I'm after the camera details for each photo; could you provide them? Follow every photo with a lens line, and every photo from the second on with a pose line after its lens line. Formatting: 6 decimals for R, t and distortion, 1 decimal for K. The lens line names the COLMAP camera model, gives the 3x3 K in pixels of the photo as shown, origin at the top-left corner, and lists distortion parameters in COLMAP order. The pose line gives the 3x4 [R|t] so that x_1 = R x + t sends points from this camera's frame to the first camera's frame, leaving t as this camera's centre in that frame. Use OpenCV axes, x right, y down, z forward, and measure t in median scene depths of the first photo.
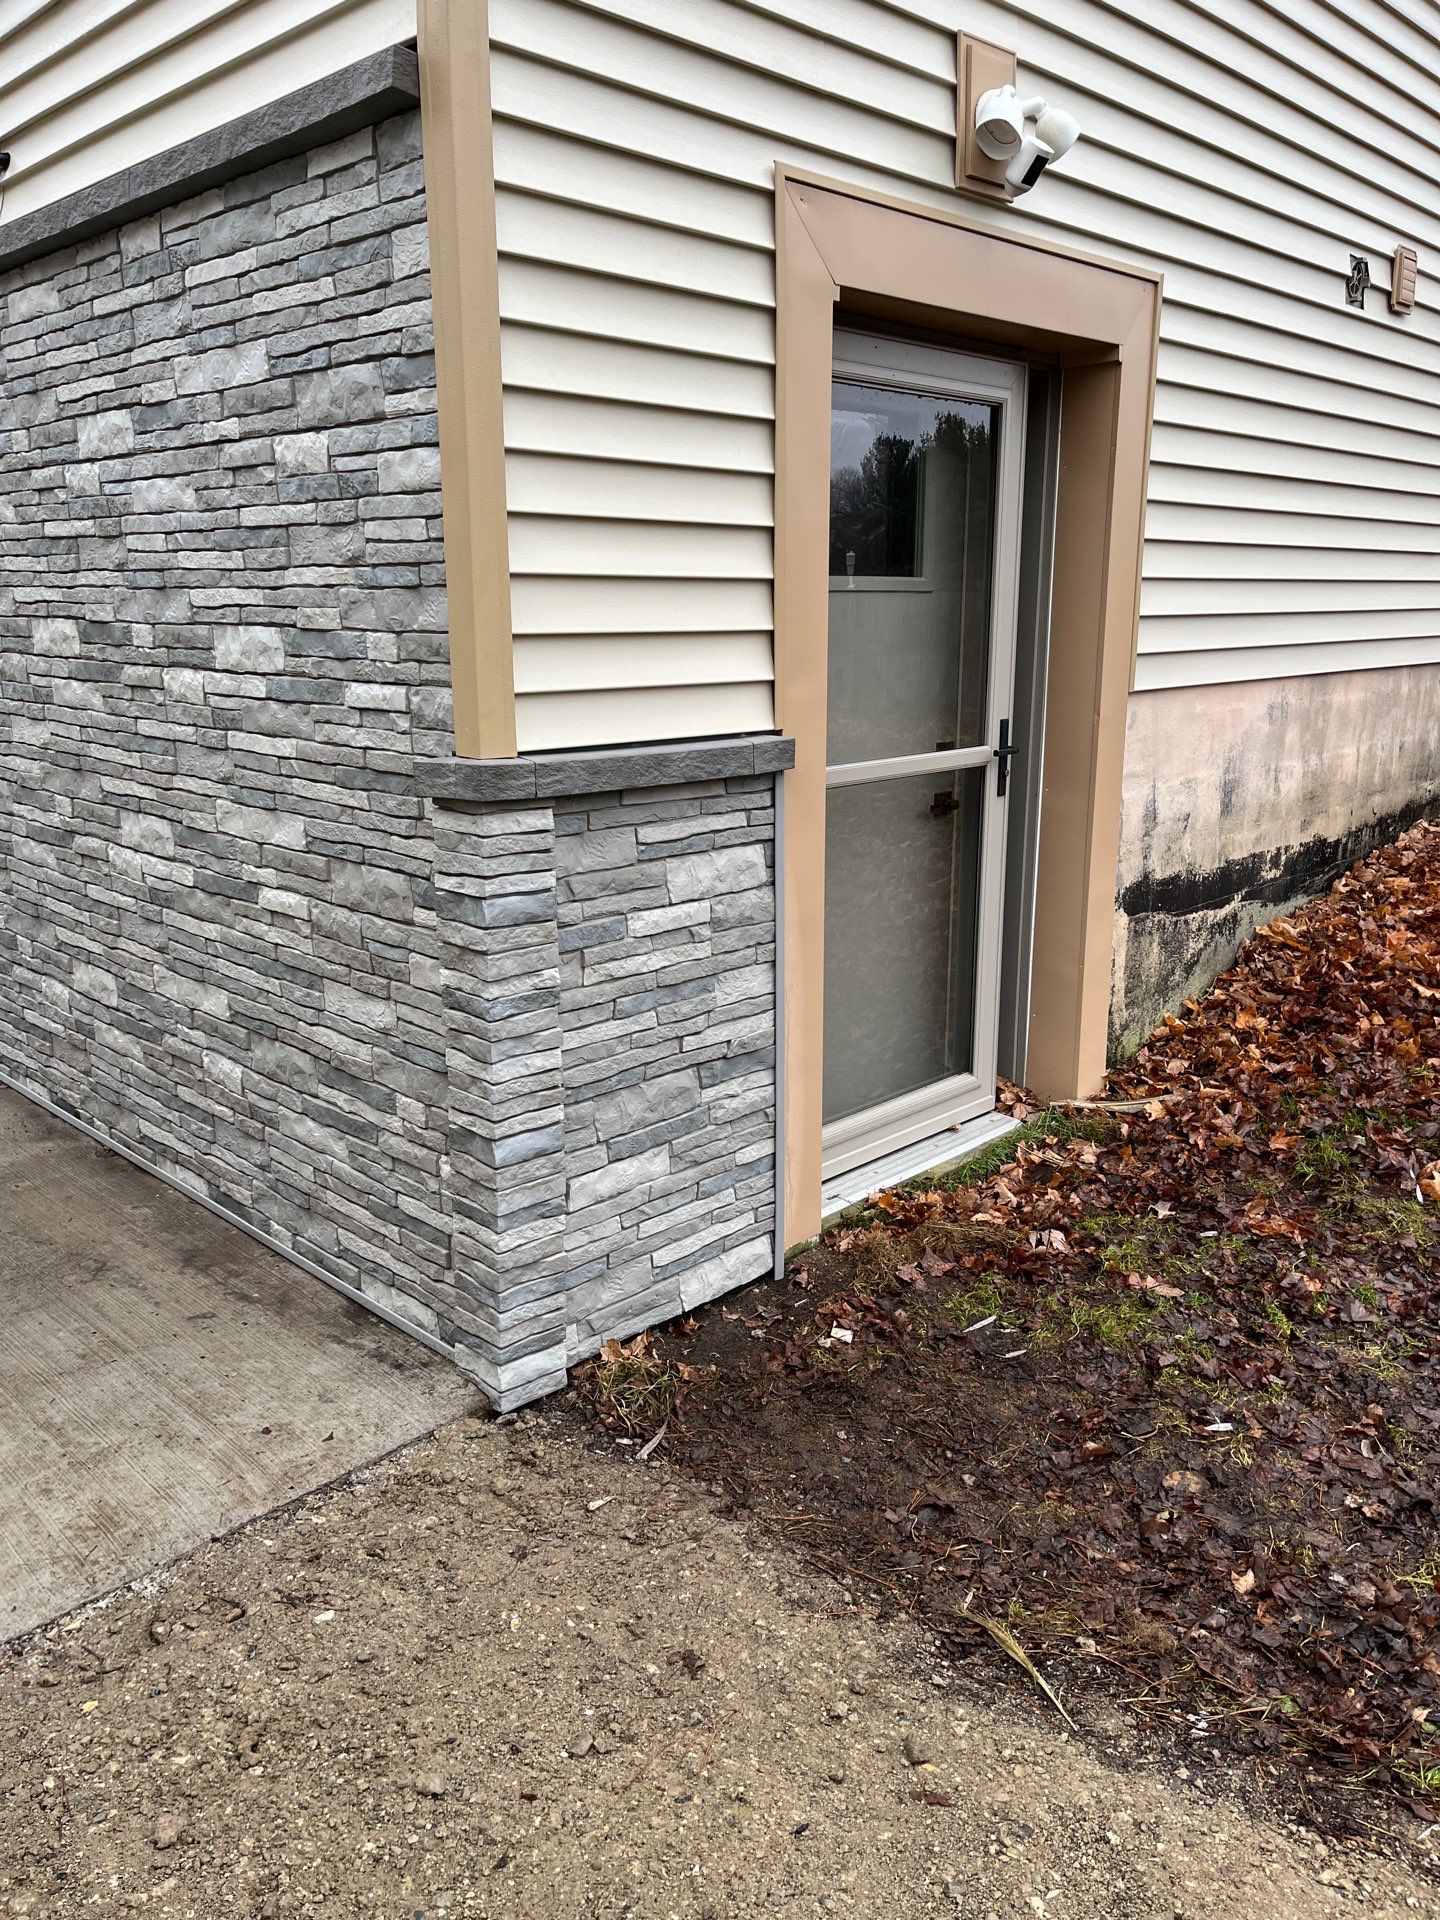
lens RADIAL K [[1439.0, 0, 724.9], [0, 1439.0, 958.9], [0, 0, 1]] dist [0.058794, -0.055343]
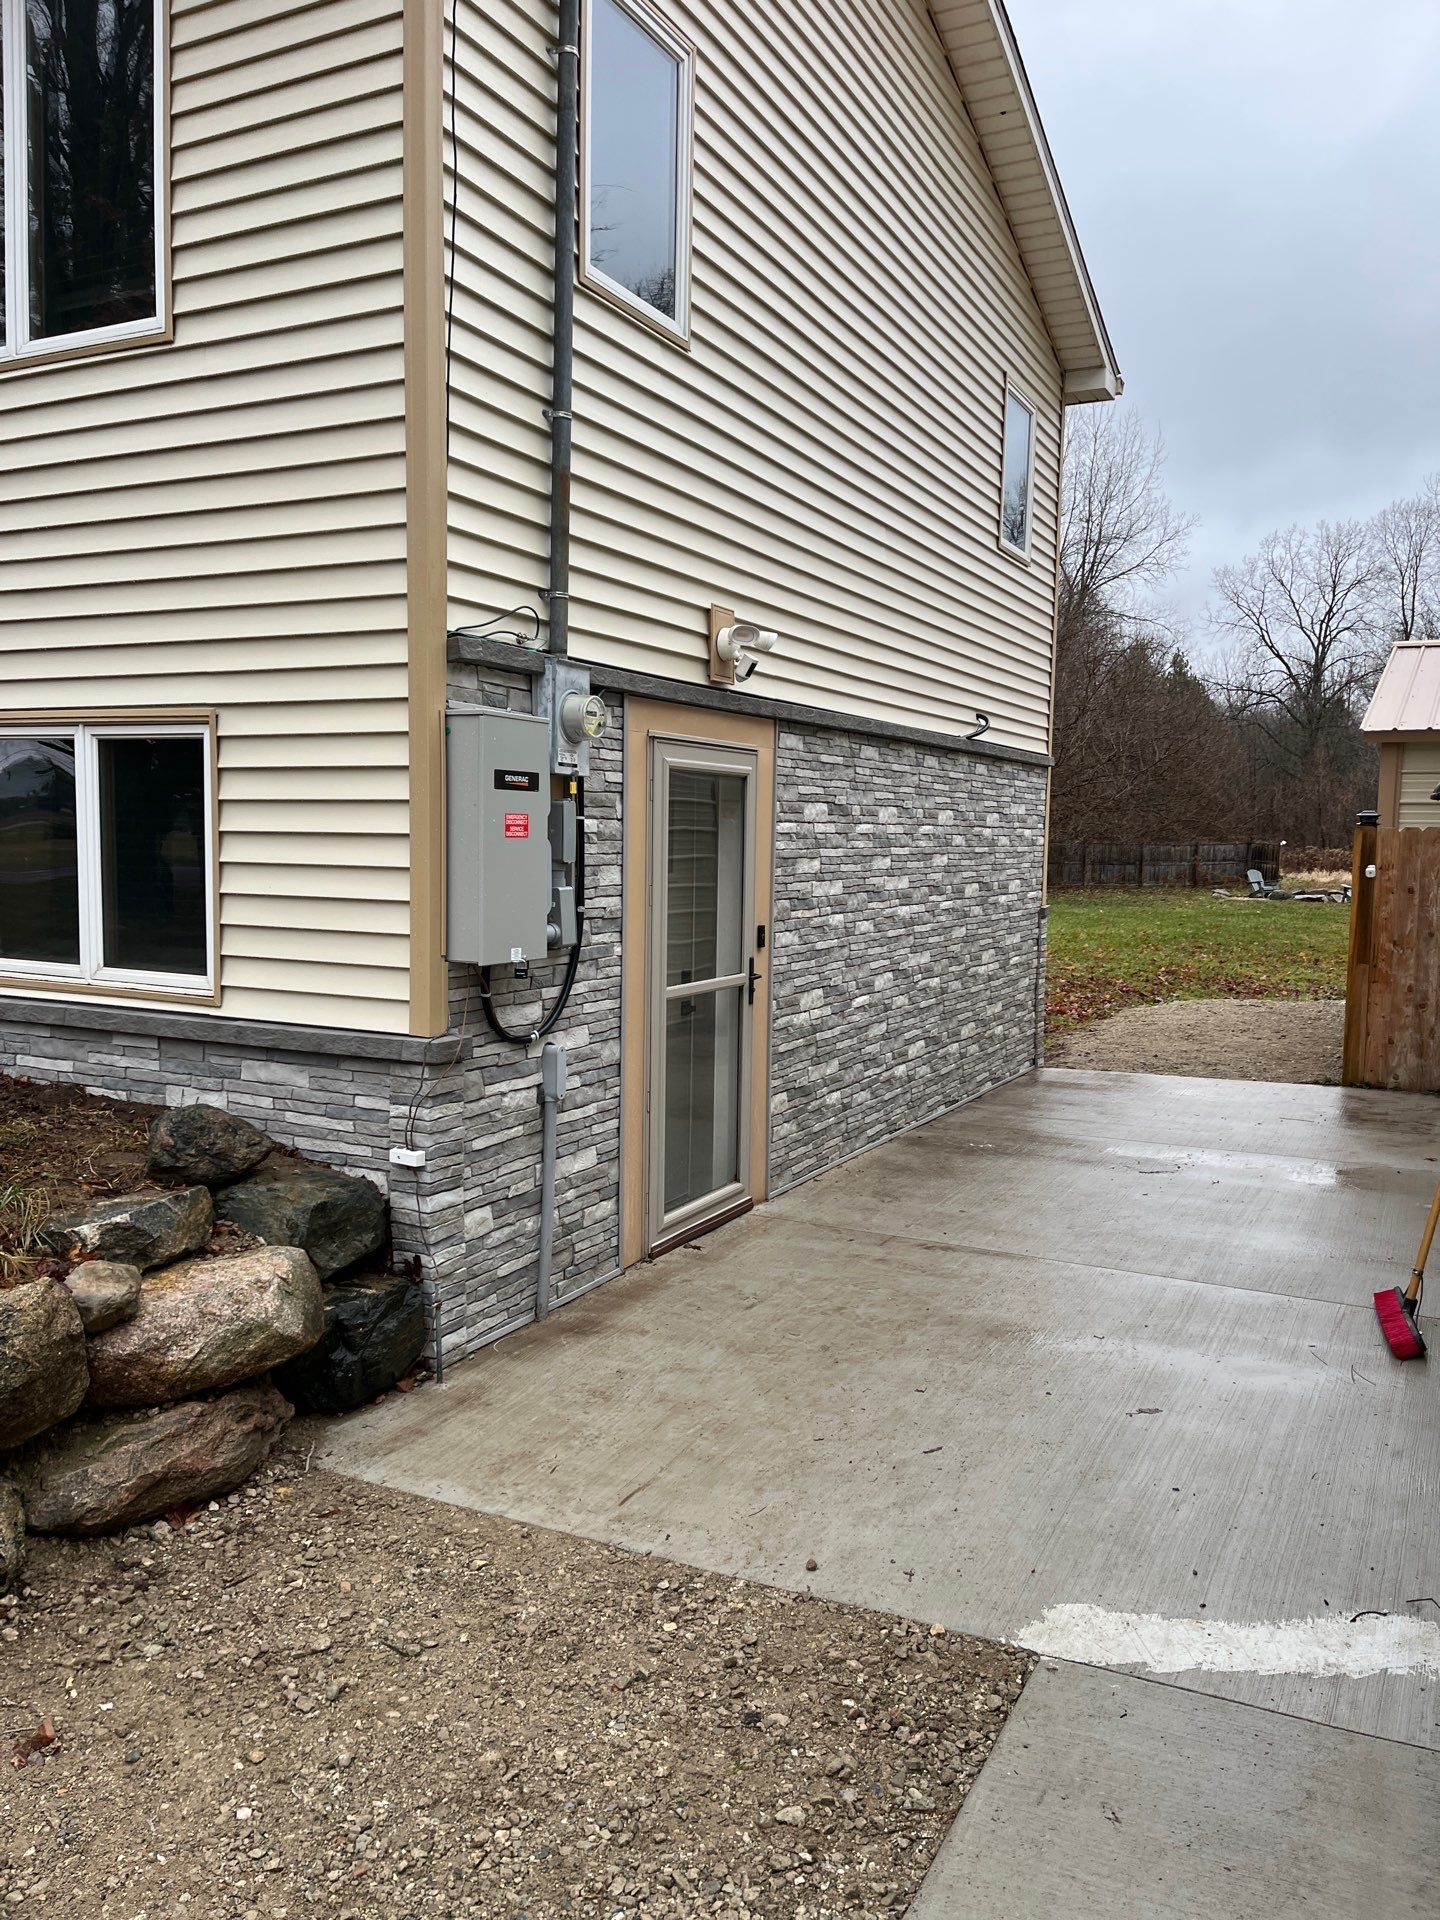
lens RADIAL K [[1380.5, 0, 716.0], [0, 1380.5, 962.5], [0, 0, 1]] dist [0.080807, -0.097548]
pose [[-0.282519, -0.089510, 0.955076, -3.280365], [0.226406, 0.961286, 0.157065, -0.719429], [-0.932160, 0.260609, -0.251316, 2.549863]]
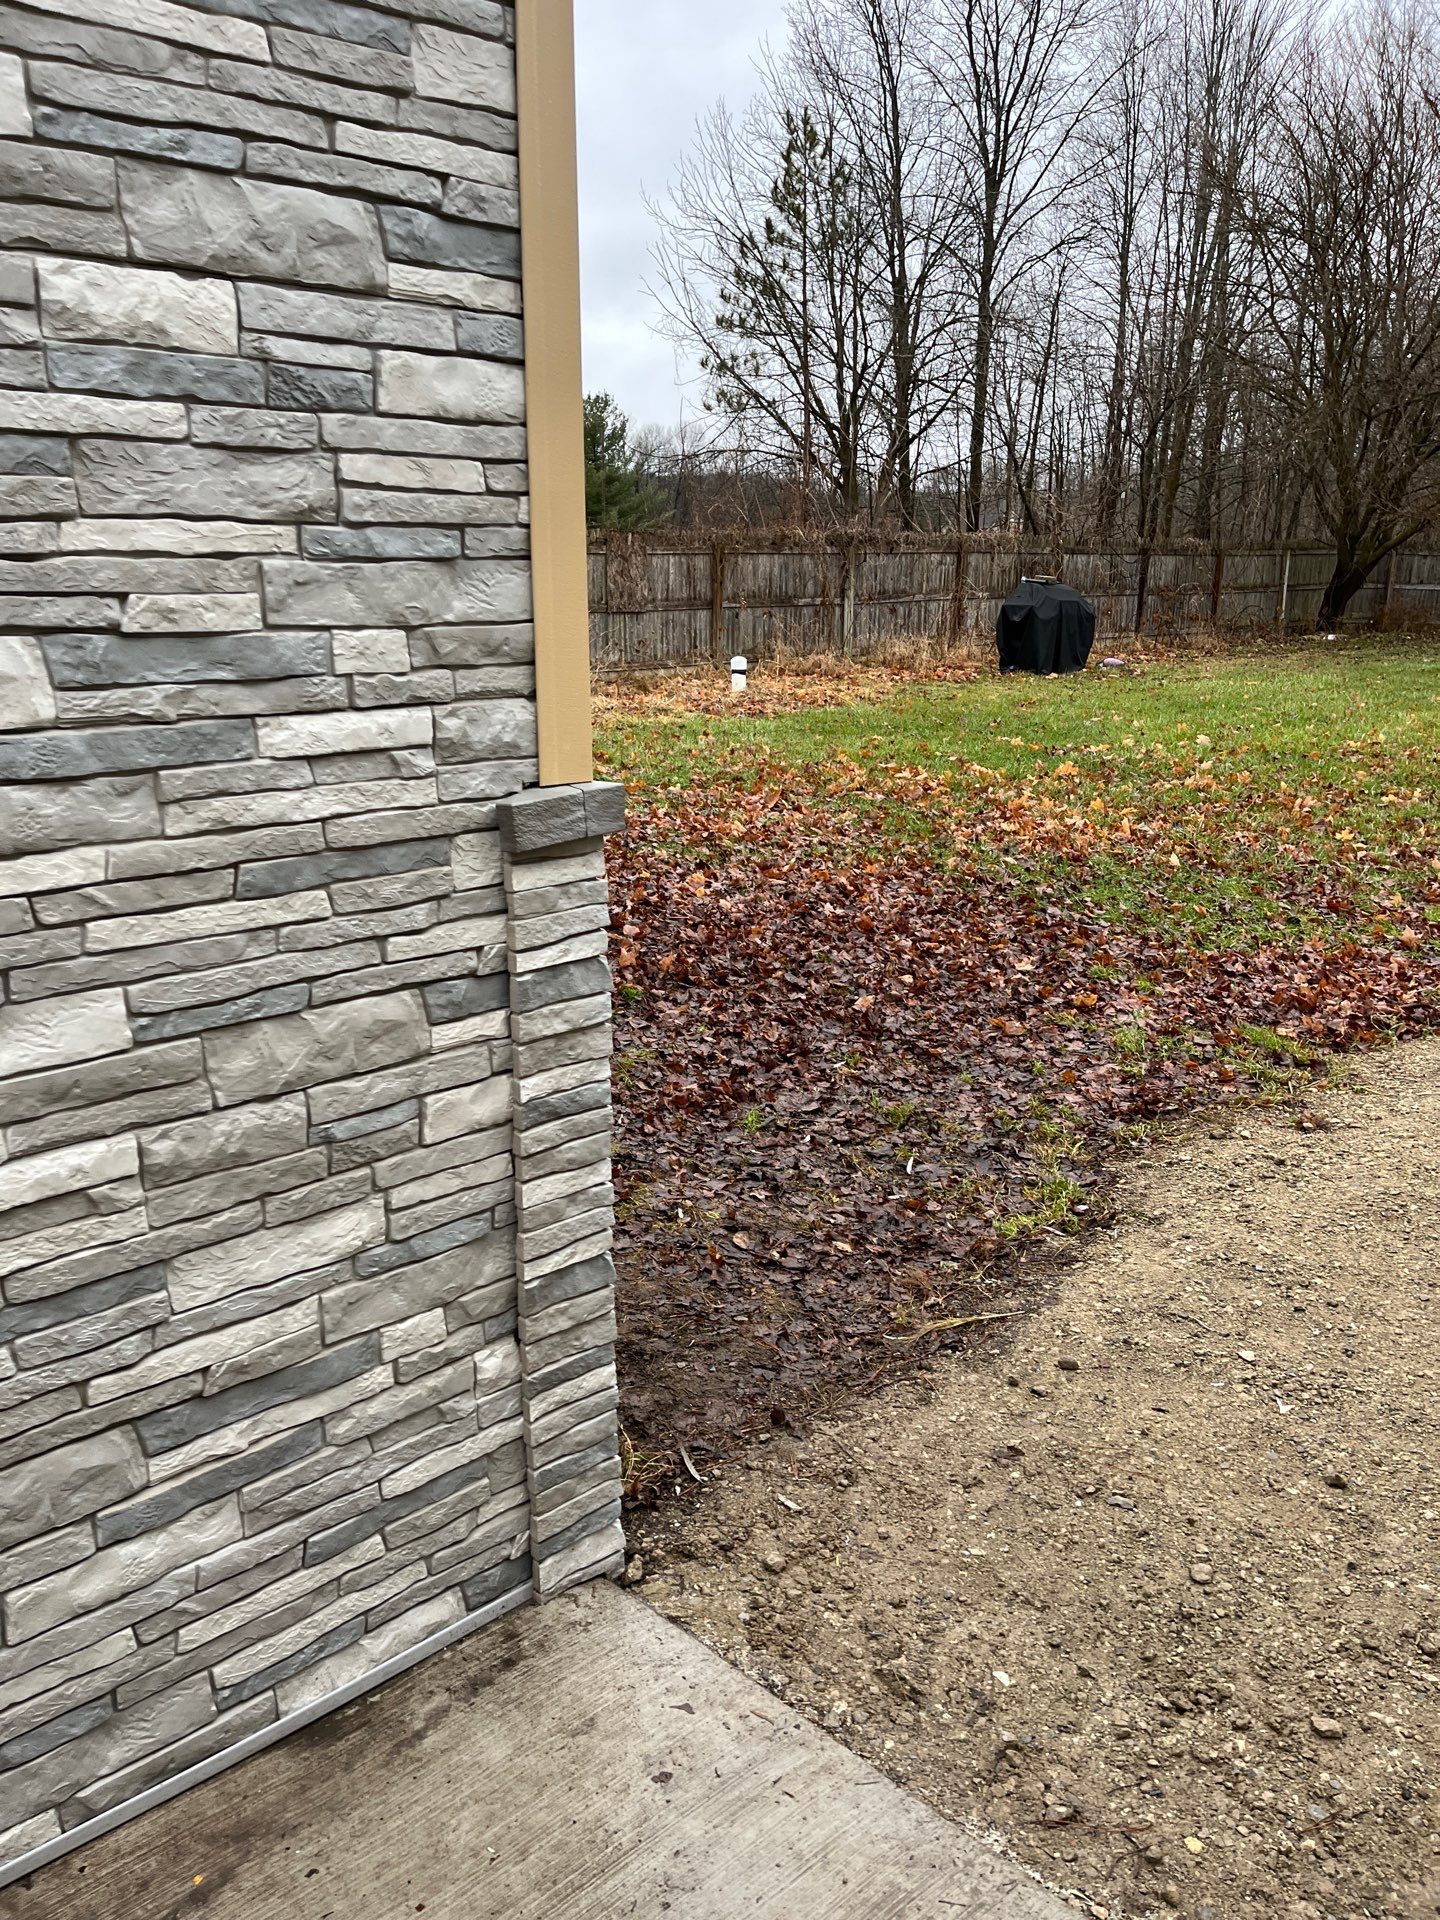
lens RADIAL K [[1380.5, 0, 716.0], [0, 1380.5, 962.5], [0, 0, 1]] dist [0.080807, -0.097548]
pose [[0.078857, -0.263257, 0.961497, -0.779424], [0.253005, 0.938206, 0.236130, -0.175460], [-0.964246, 0.224643, 0.140590, 0.721479]]
